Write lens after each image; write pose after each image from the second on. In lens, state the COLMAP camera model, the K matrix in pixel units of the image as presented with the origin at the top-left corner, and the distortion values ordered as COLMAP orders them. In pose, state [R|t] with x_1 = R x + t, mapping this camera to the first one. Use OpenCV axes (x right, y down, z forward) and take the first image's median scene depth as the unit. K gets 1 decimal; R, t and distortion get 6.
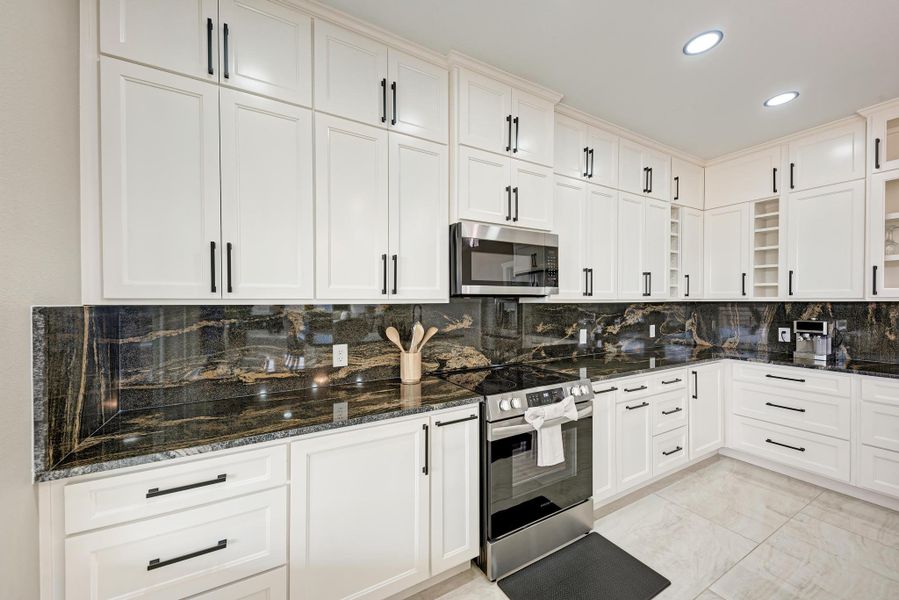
lens RADIAL K [[344.5, 0, 449.5], [0, 344.5, 300.0], [0, 0, 1]] dist [0.013475, 0.000085]
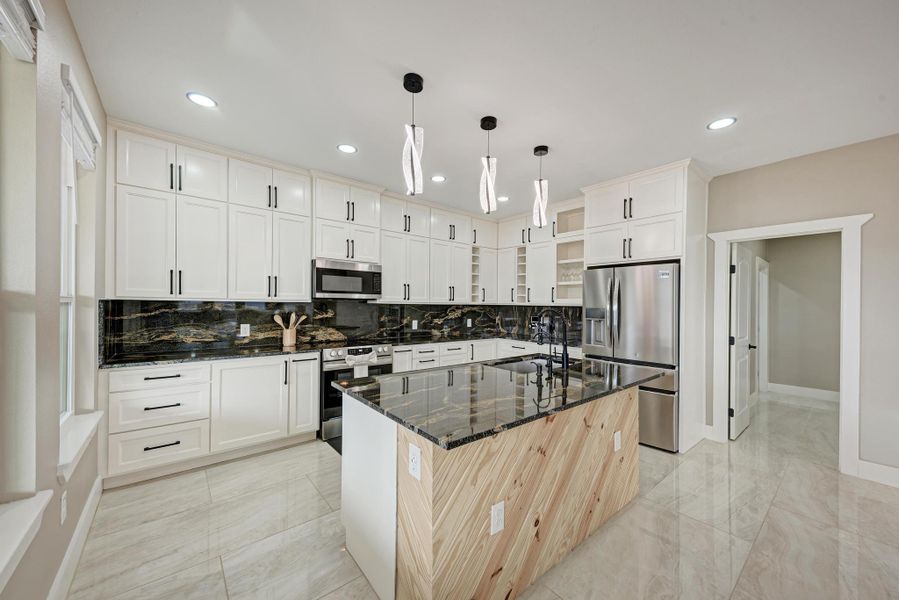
lens RADIAL K [[333.4, 0, 451.7], [0, 333.4, 304.8], [0, 0, 1]] dist [0.017718, -0.000046]
pose [[0.984813, 0.017118, 0.172774, 0.413211], [-0.018315, 0.999818, 0.005336, -0.000514], [-0.172651, -0.008420, 0.984947, -0.851641]]
